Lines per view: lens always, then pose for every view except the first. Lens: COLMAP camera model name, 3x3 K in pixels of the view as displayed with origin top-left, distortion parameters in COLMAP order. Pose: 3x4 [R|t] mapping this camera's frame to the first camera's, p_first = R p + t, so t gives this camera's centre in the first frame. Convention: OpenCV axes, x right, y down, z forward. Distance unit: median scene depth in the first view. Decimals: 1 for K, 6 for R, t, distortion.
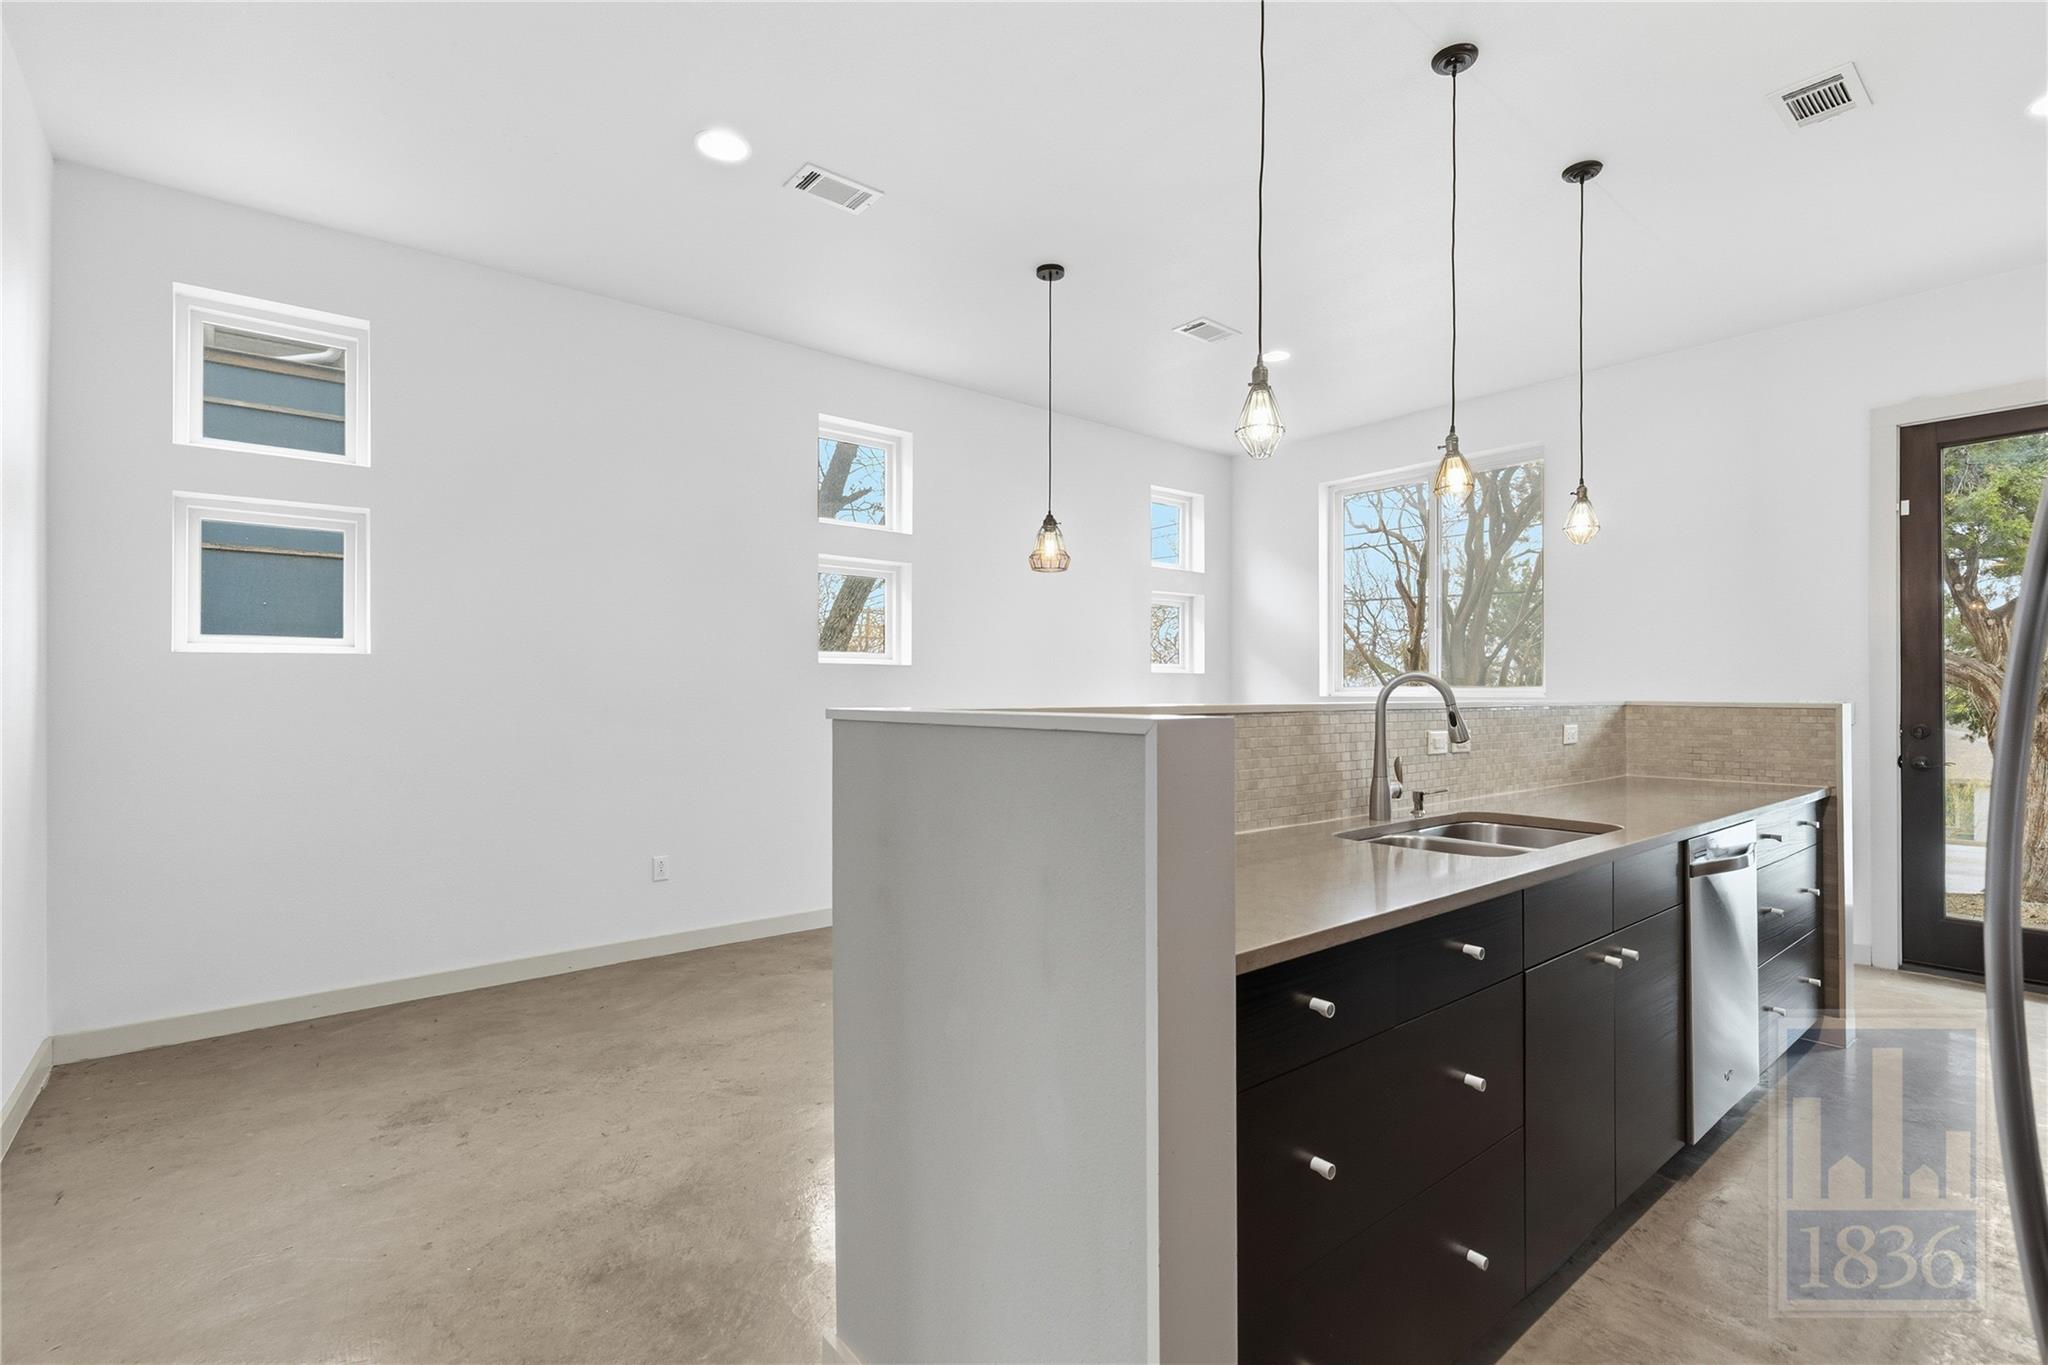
lens RADIAL K [[925.3, 0, 1011.9], [0, 925.3, 698.6], [0, 0, 1]] dist [0.001641, 0.001432]
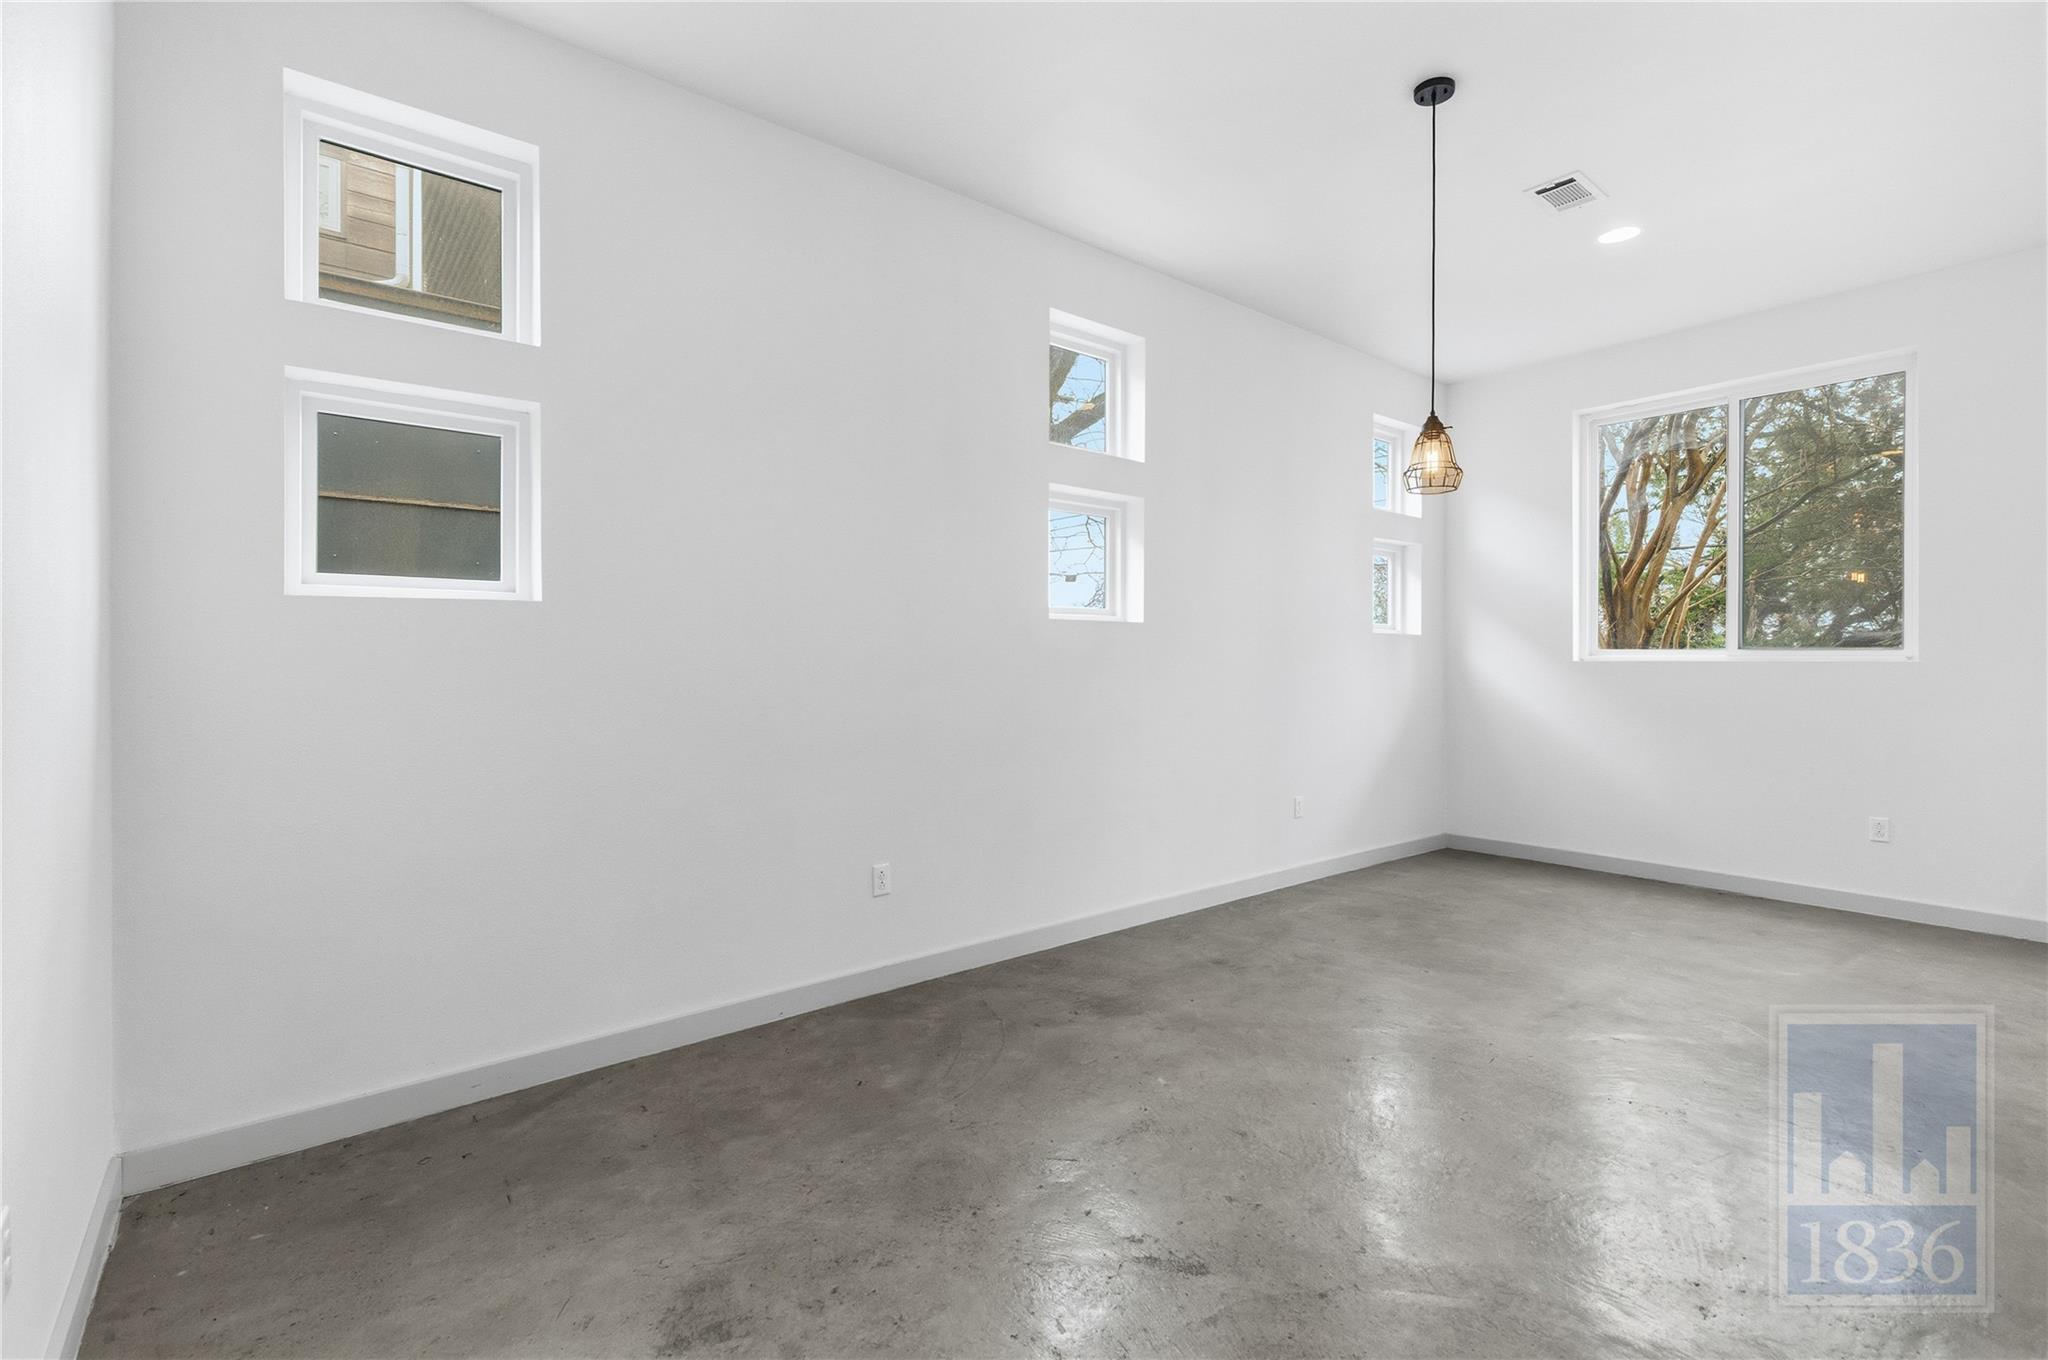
lens RADIAL K [[925.3, 0, 1034.2], [0, 925.3, 667.6], [0, 0, 1]] dist [0.001641, 0.001432]
pose [[0.999986, 0.000540, -0.005293, -0.300215], [-0.000518, 0.999991, 0.004118, 0.001606], [0.005295, -0.004115, 0.999978, 0.269139]]
